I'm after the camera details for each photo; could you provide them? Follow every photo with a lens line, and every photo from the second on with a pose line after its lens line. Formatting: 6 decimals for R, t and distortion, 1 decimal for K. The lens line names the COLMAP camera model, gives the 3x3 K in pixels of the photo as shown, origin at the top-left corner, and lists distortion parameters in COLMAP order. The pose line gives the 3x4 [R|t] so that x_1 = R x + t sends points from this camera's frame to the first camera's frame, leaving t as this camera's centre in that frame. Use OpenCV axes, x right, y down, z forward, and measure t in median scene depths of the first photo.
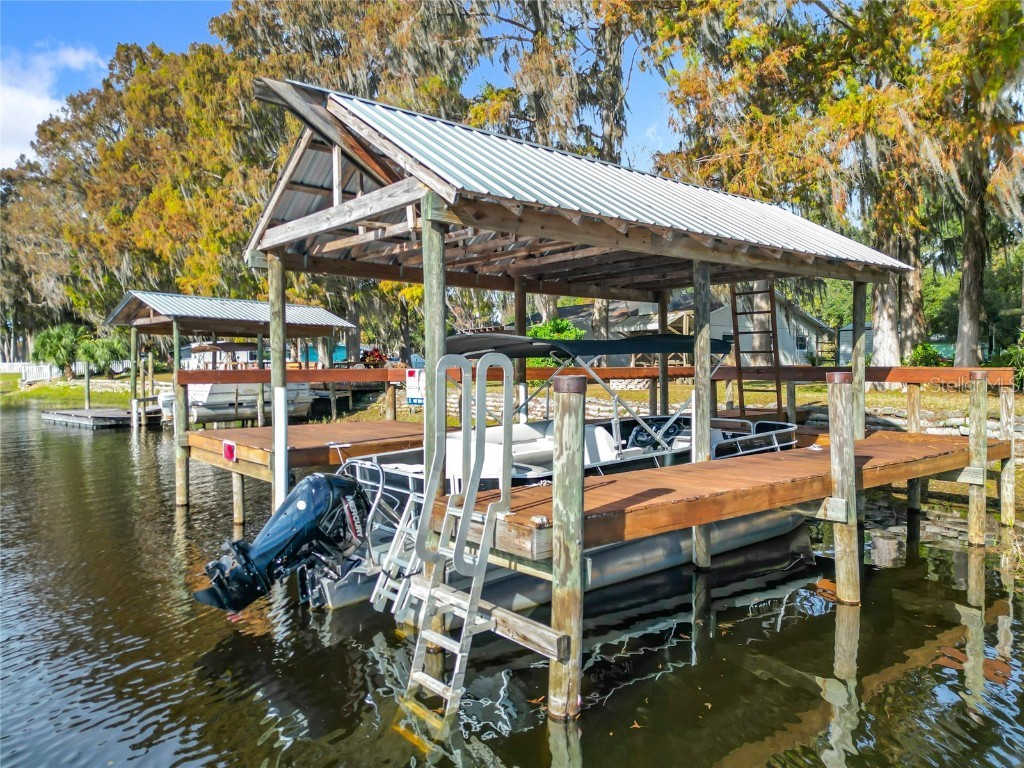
lens RADIAL K [[712.4, 0, 509.0], [0, 712.4, 389.6], [0, 0, 1]] dist [0.005243, -0.000084]
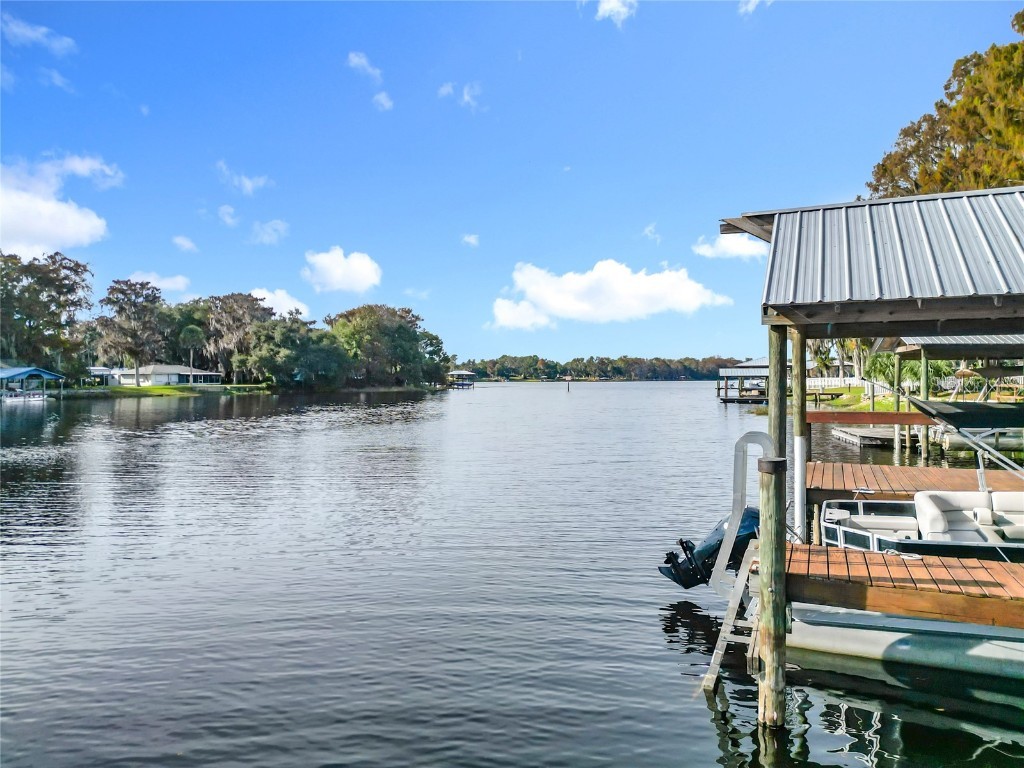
lens RADIAL K [[716.2, 0, 510.1], [0, 716.2, 388.7], [0, 0, 1]] dist [0.040594, -0.055366]
pose [[0.455814, 0.011014, -0.890007, 0.169449], [-0.024644, 0.999696, -0.000250, -0.022276], [0.889734, 0.022047, 0.455947, -0.002319]]
